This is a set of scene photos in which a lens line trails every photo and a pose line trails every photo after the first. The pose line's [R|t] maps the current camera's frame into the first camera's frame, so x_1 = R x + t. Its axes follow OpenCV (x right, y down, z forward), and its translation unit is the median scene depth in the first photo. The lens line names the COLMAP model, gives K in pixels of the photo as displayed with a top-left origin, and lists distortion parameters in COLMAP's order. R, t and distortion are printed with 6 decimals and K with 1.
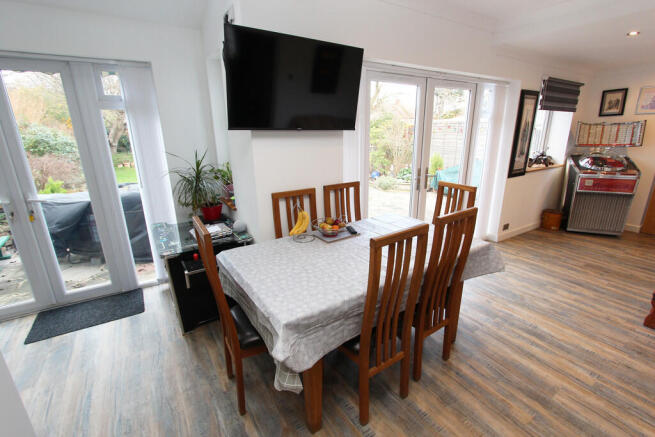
lens RADIAL K [[302.9, 0, 331.3], [0, 302.9, 220.7], [0, 0, 1]] dist [-0.014964, 0.000528]
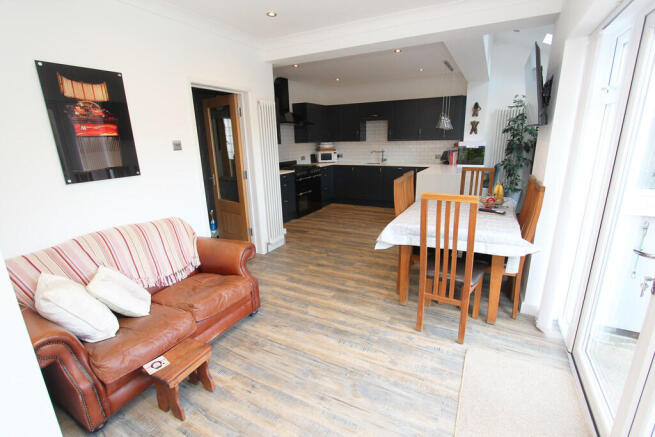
lens RADIAL K [[302.9, 0, 332.4], [0, 302.9, 218.9], [0, 0, 1]] dist [-0.014964, 0.000528]
pose [[-0.876130, 0.158593, -0.455242, 1.139824], [-0.107022, 0.856784, 0.504447, -0.469279], [0.470046, 0.490682, -0.733681, 1.590768]]
